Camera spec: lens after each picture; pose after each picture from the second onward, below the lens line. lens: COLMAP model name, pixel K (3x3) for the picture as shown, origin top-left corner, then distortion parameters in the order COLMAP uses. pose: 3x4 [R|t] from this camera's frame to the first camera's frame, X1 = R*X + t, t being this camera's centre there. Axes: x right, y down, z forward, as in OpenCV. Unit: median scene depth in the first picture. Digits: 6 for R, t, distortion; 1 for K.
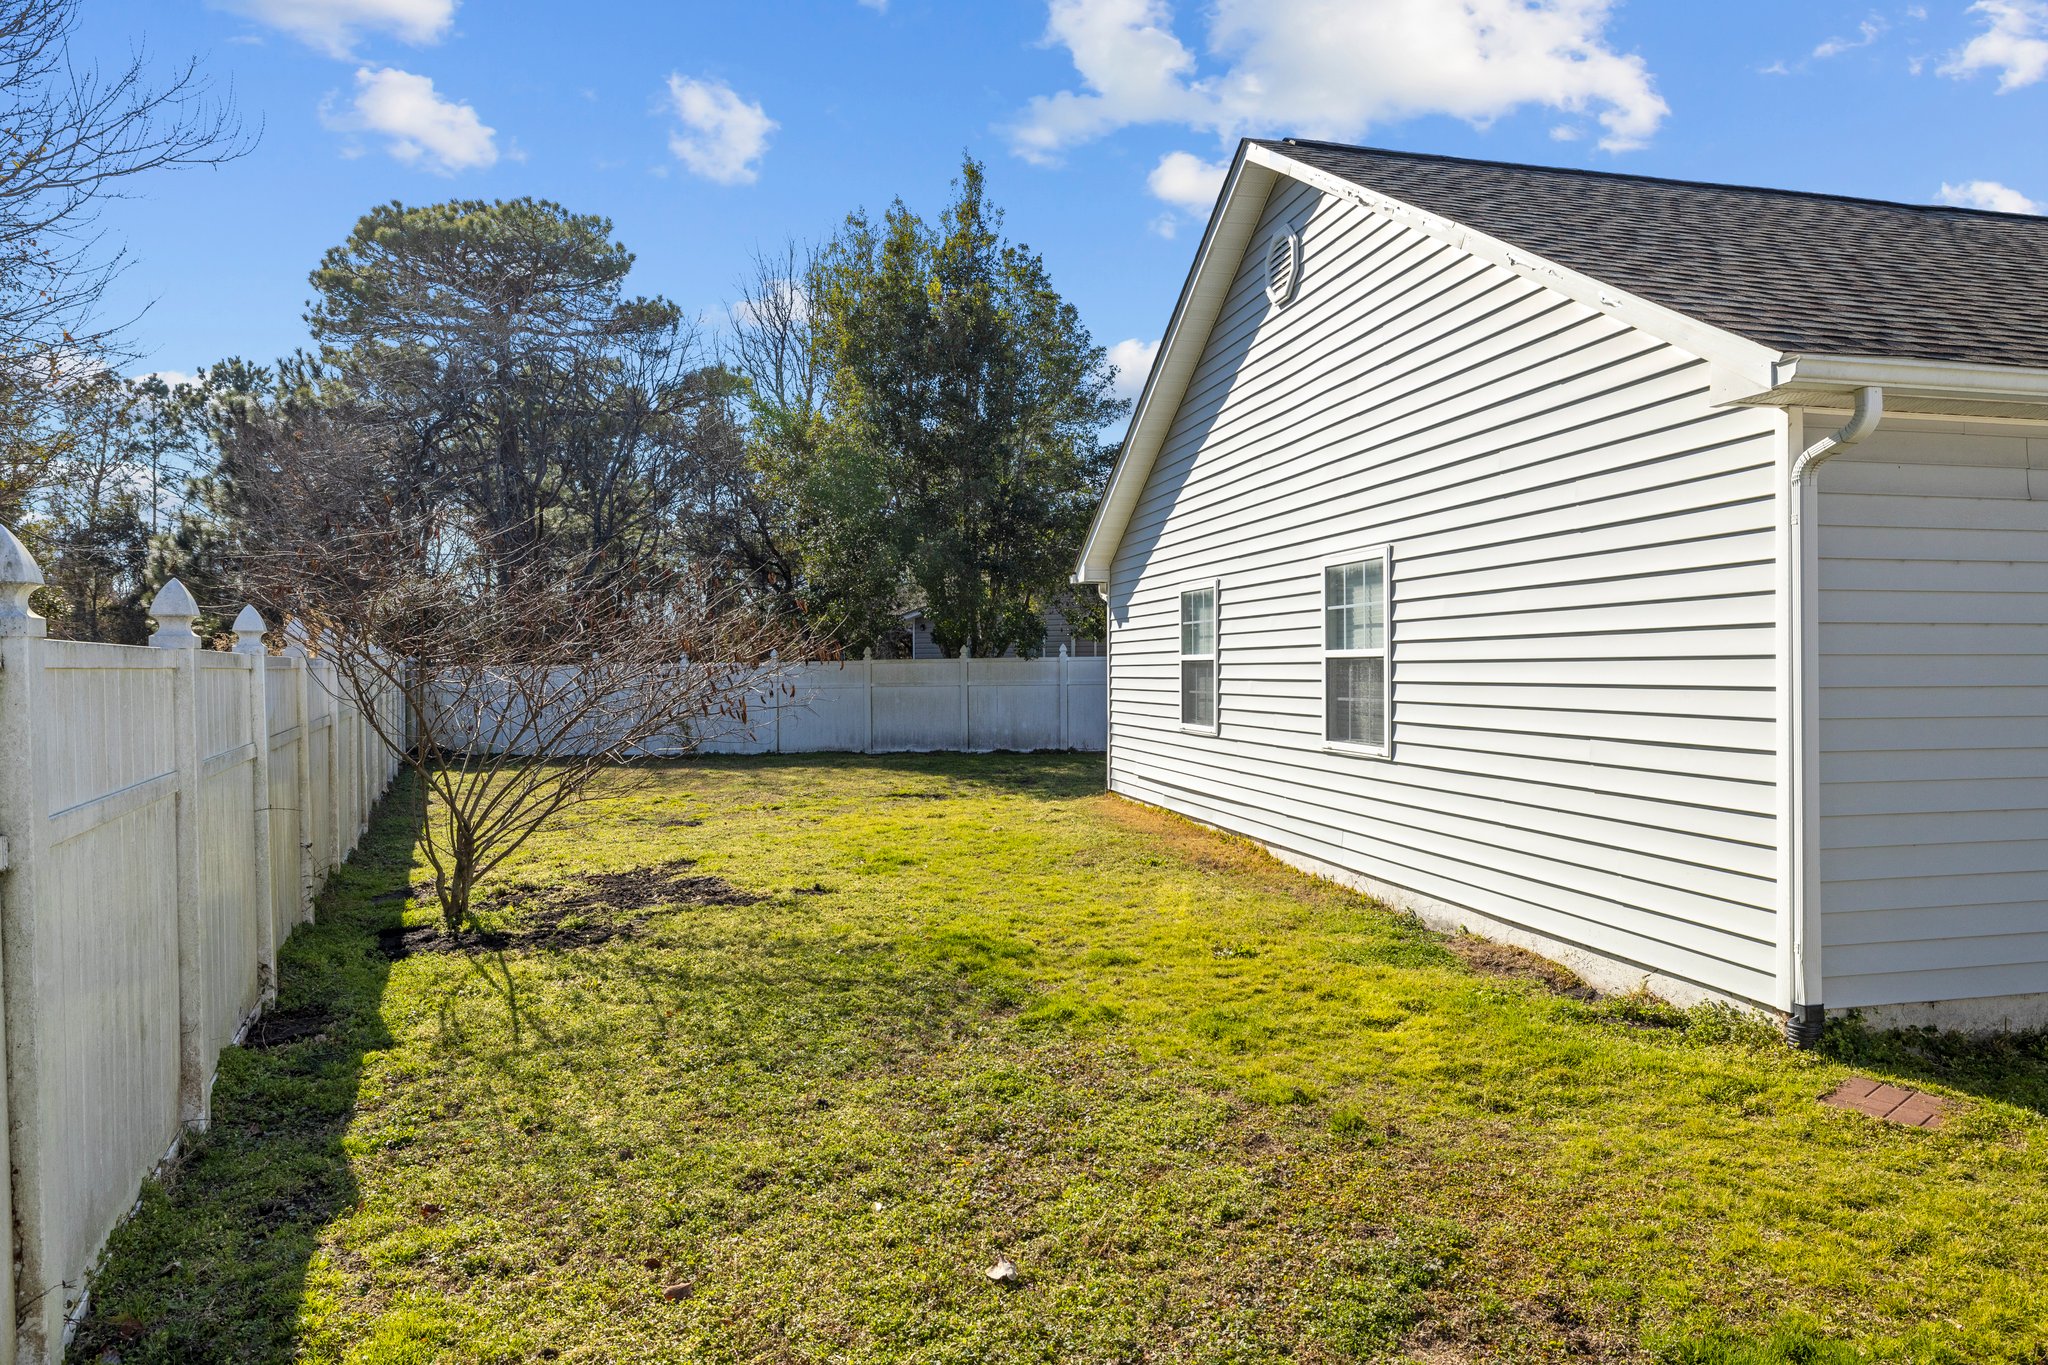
lens RADIAL K [[1226.2, 0, 1019.3], [0, 1226.2, 669.0], [0, 0, 1]] dist [-0.000410, 0.001102]
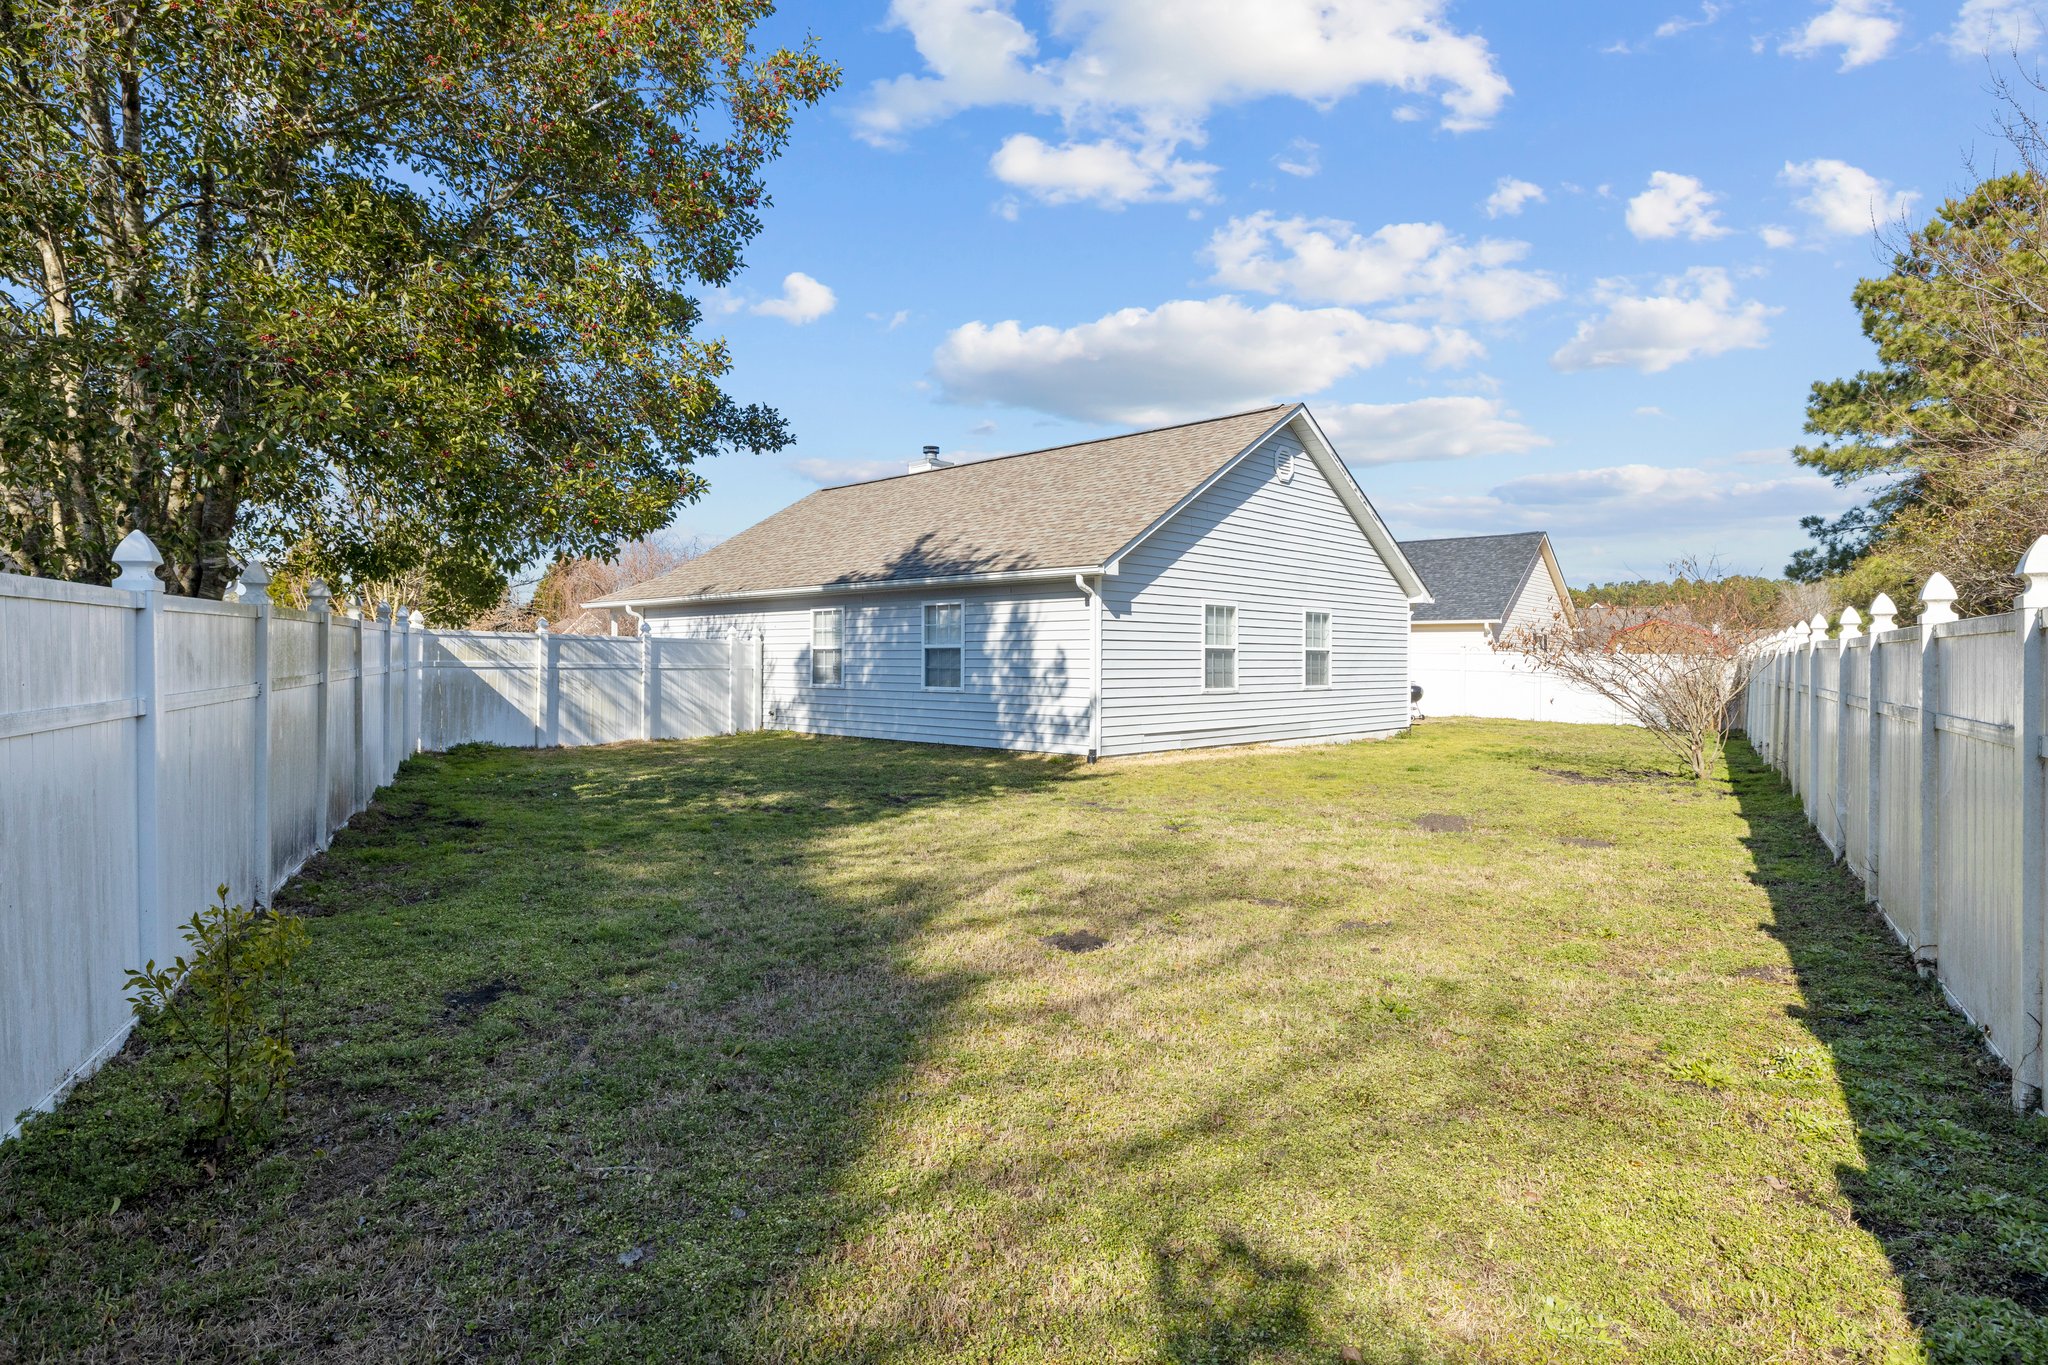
lens RADIAL K [[1061.6, 0, 1024.1], [0, 1061.6, 672.3], [0, 0, 1]] dist [-0.003321, -0.000243]
pose [[-0.546363, -0.005682, 0.837529, -1.032052], [-0.000878, 0.999980, 0.006211, 0.018676], [-0.837548, 0.002658, -0.546357, 2.280740]]
